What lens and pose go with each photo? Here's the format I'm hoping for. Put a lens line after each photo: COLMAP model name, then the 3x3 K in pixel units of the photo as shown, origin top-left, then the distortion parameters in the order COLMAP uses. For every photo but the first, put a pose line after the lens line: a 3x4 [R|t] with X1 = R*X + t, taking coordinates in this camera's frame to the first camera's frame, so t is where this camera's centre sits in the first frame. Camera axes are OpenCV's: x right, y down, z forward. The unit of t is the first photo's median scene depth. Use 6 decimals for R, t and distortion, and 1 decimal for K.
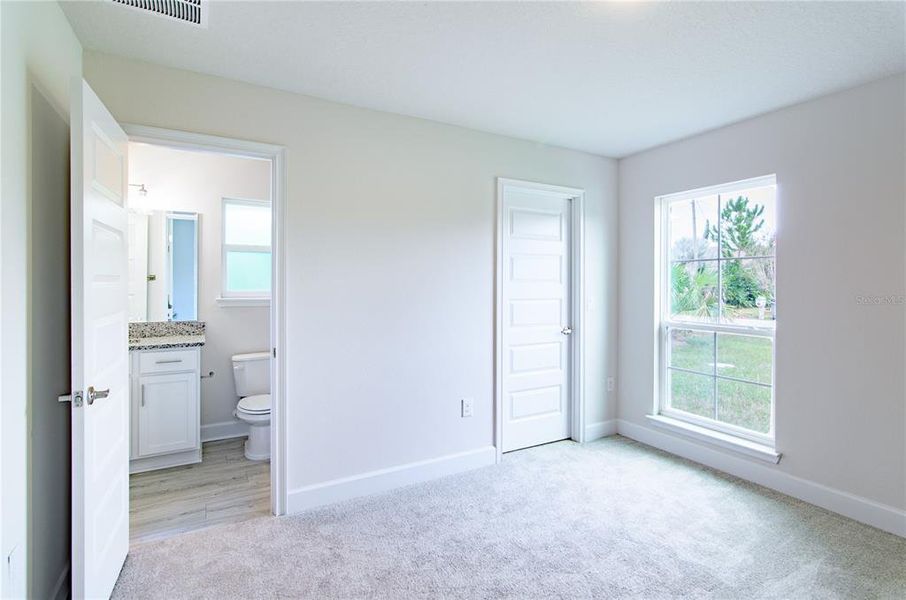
lens RADIAL K [[451.4, 0, 456.6], [0, 451.4, 283.3], [0, 0, 1]] dist [-0.001136, 0.000136]
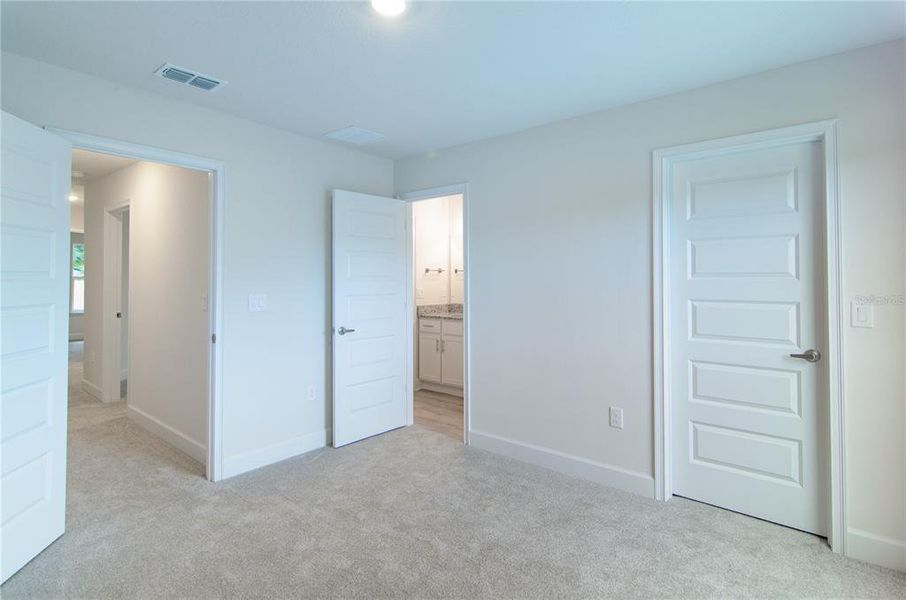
lens RADIAL K [[437.5, 0, 454.1], [0, 437.5, 273.1], [0, 0, 1]] dist [0.001213, 0.000380]
pose [[0.365798, -0.017487, -0.930530, 0.682289], [-0.000143, 0.999822, -0.018845, 0.004551], [0.930694, 0.007026, 0.365730, 0.360837]]
